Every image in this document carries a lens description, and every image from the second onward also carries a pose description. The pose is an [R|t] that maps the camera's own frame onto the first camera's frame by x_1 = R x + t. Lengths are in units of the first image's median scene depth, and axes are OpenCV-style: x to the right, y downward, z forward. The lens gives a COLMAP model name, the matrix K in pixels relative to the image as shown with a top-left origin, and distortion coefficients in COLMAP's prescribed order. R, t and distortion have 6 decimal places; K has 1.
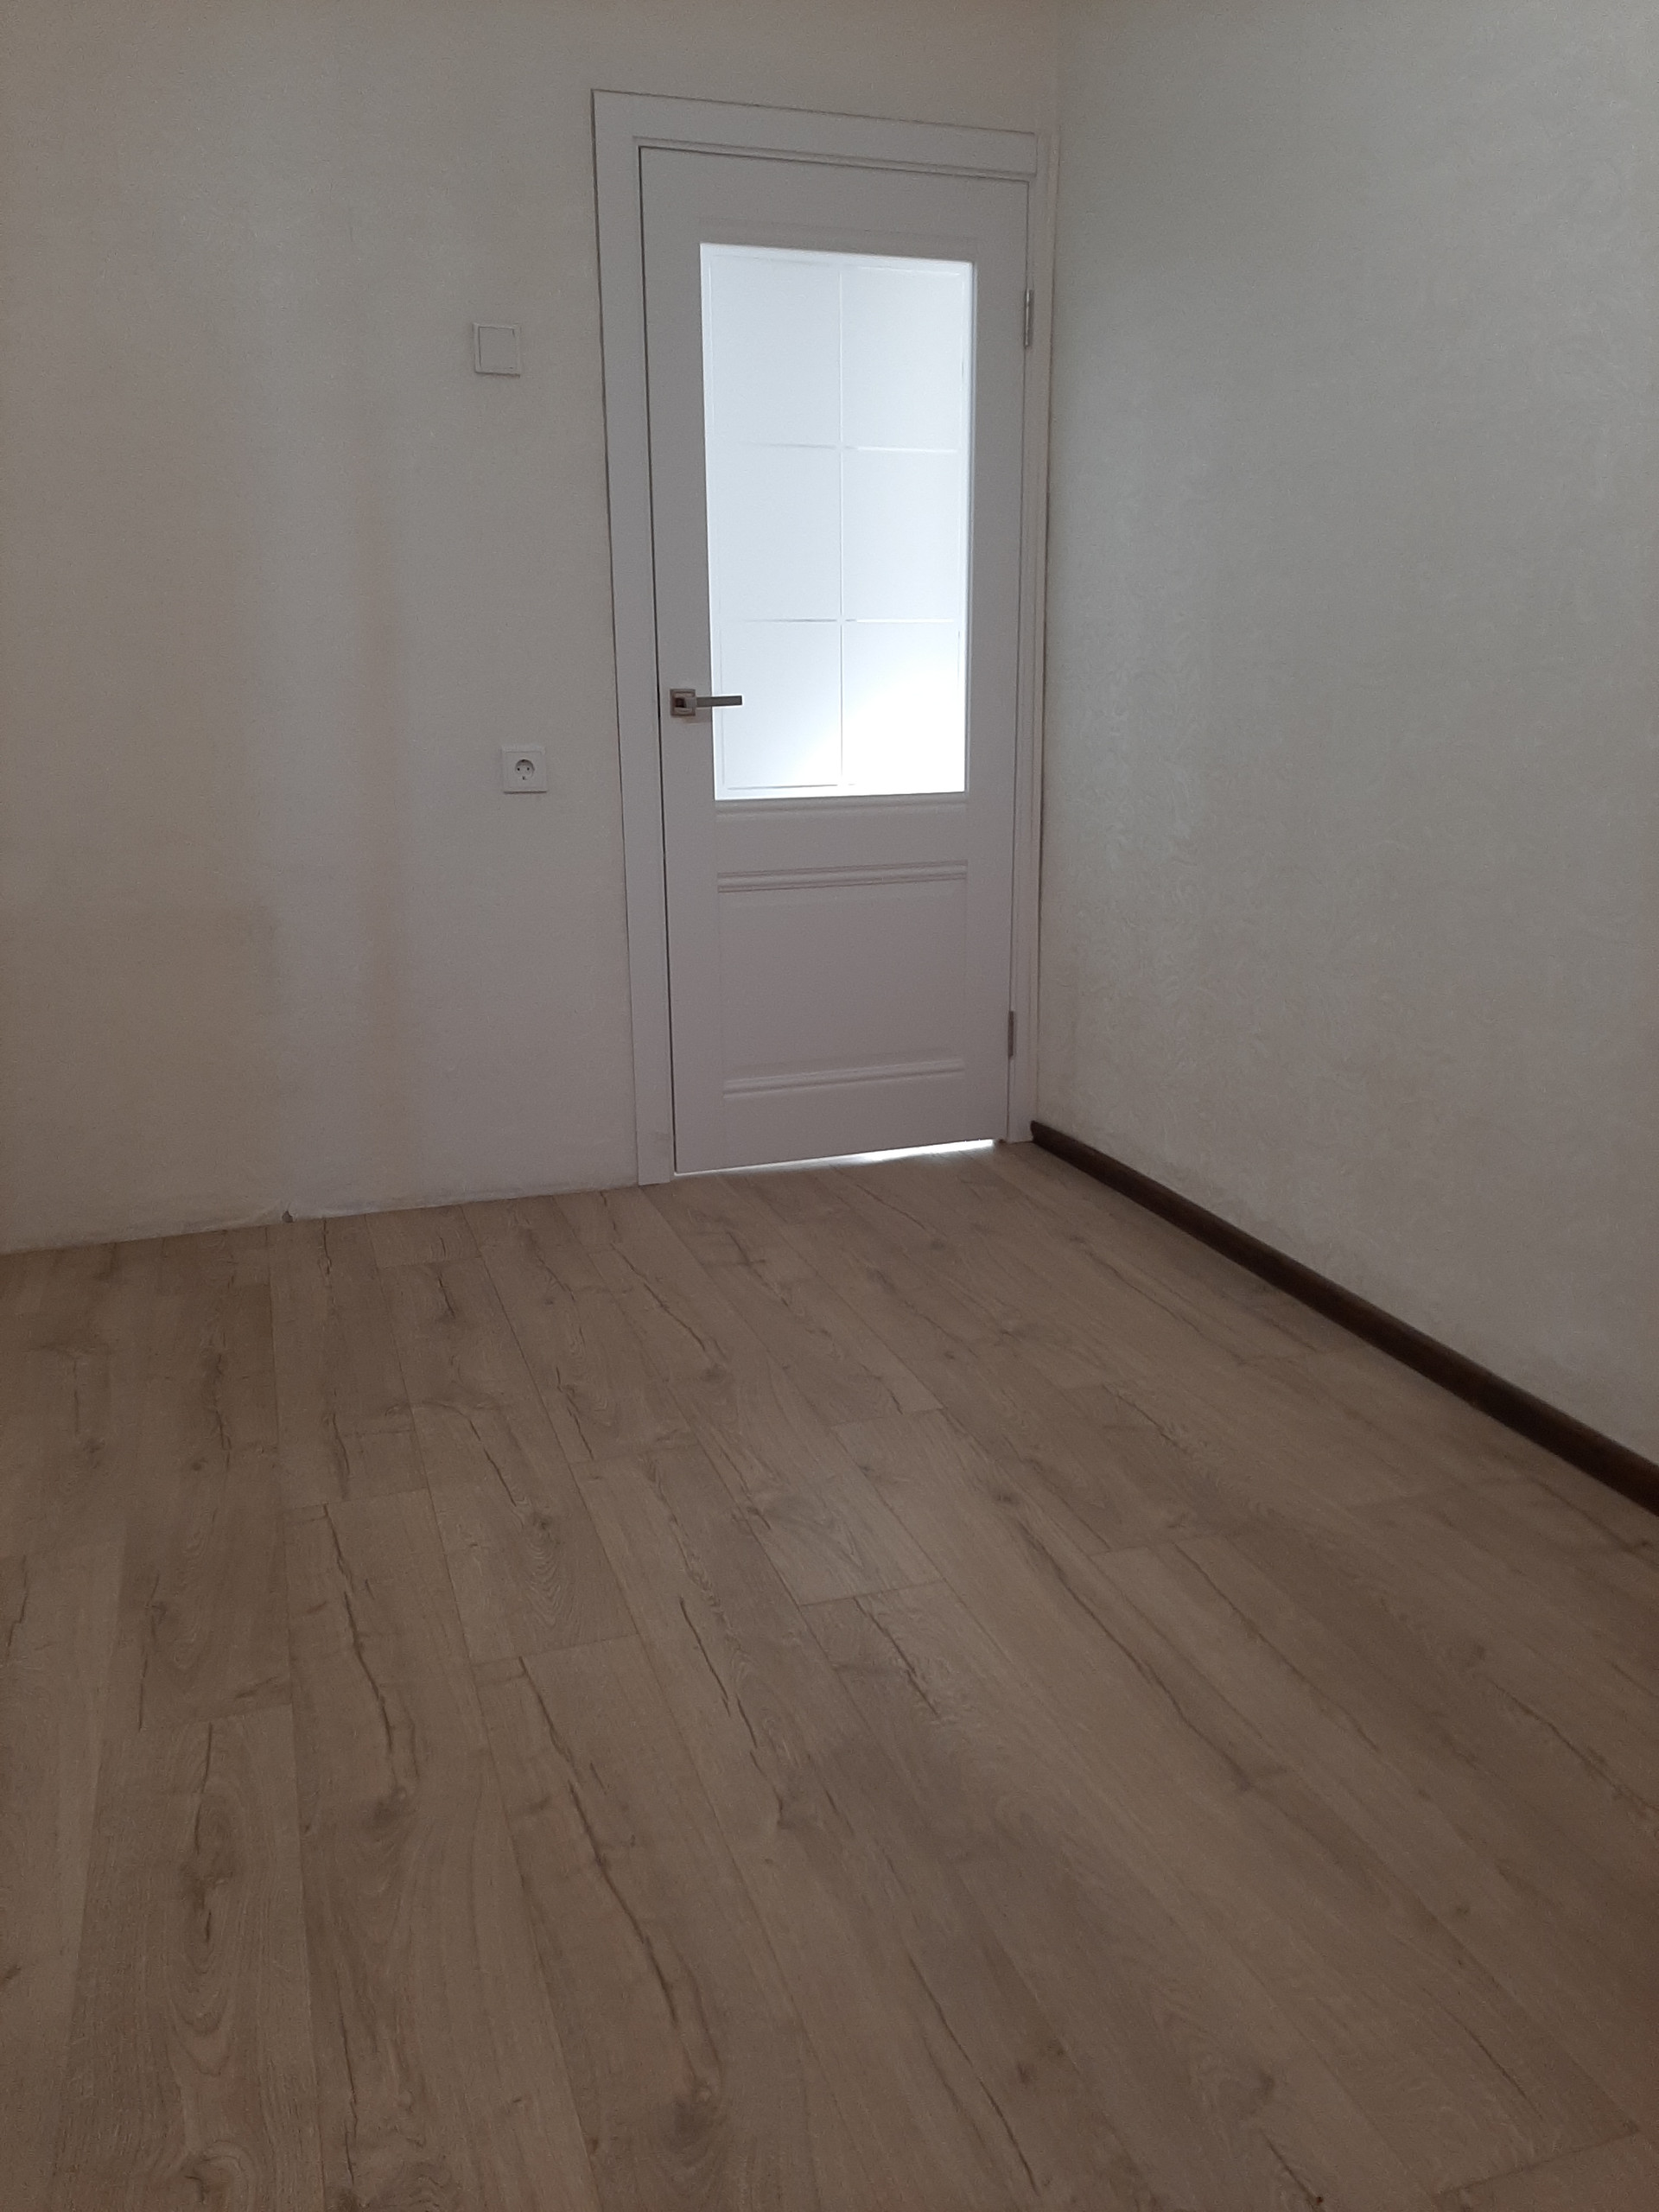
lens RADIAL K [[1645.1, 0, 829.5], [0, 1645.1, 1106.0], [0, 0, 1]] dist [0.031202, -0.066808]
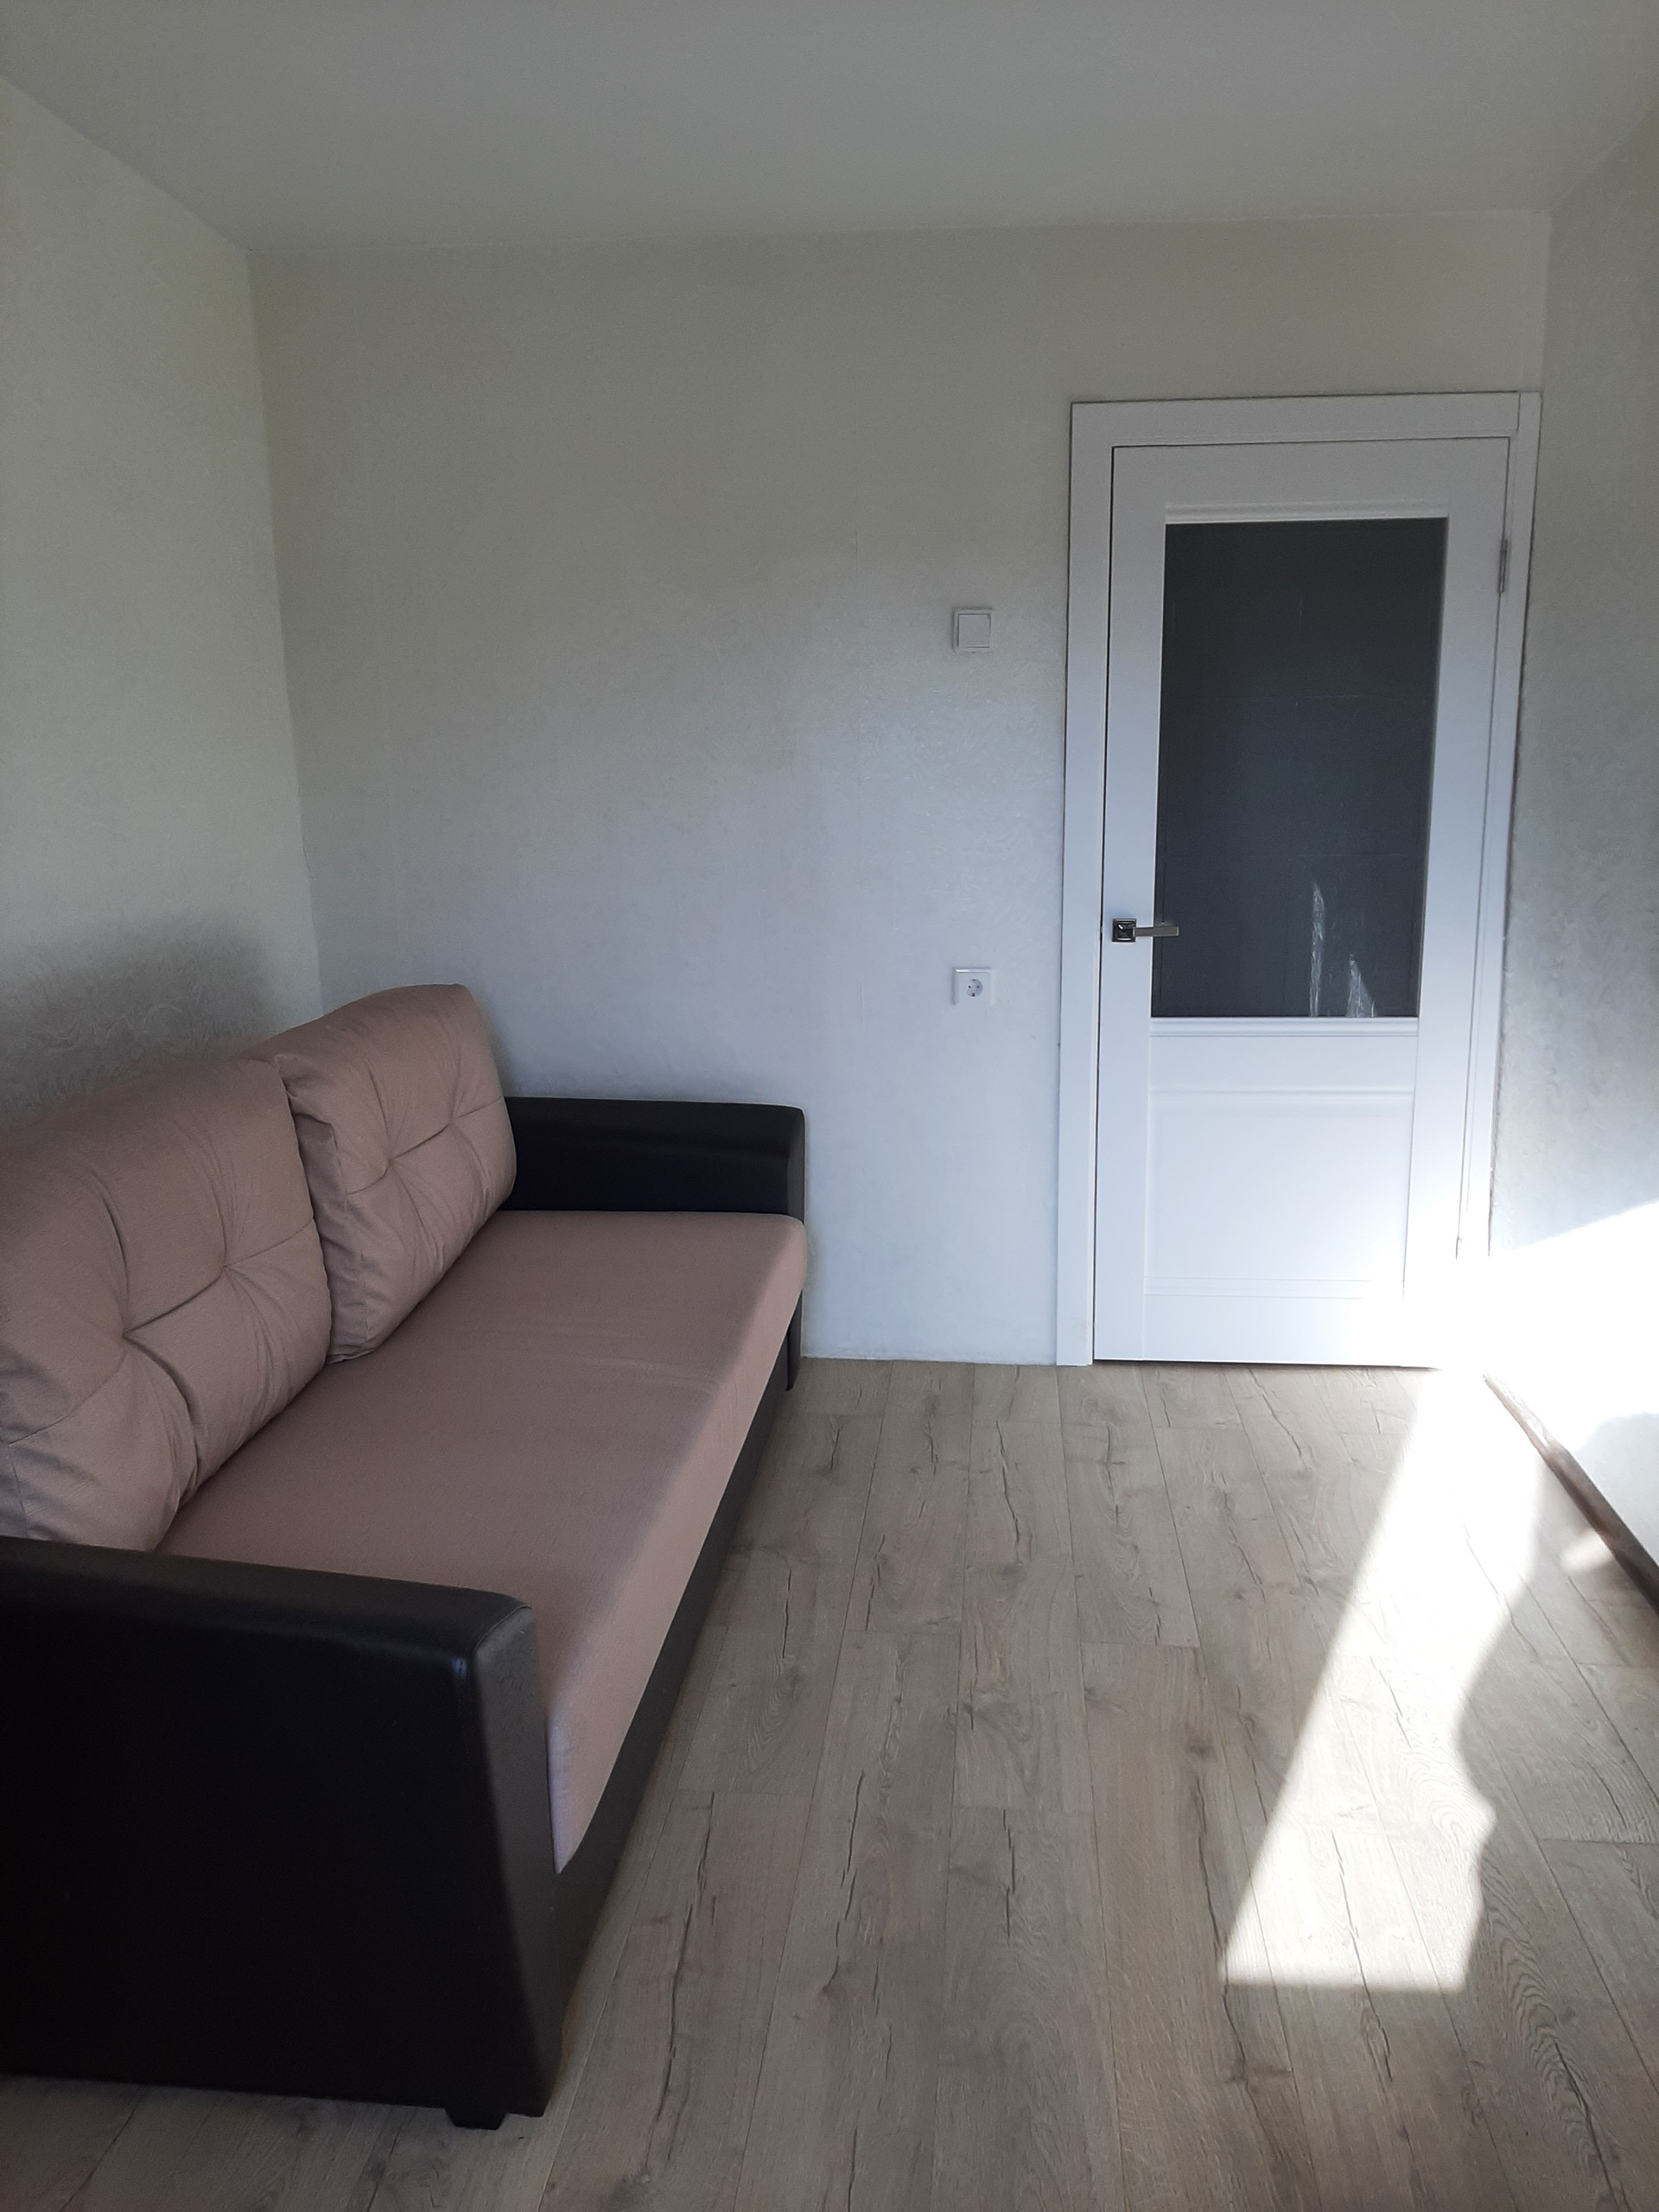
lens RADIAL K [[1645.1, 0, 829.5], [0, 1645.1, 1106.0], [0, 0, 1]] dist [0.031202, -0.066808]
pose [[0.917593, 0.080626, -0.389260, 0.289676], [-0.105152, 0.993565, -0.042080, -0.111674], [0.383363, 0.079544, 0.920166, -0.109299]]
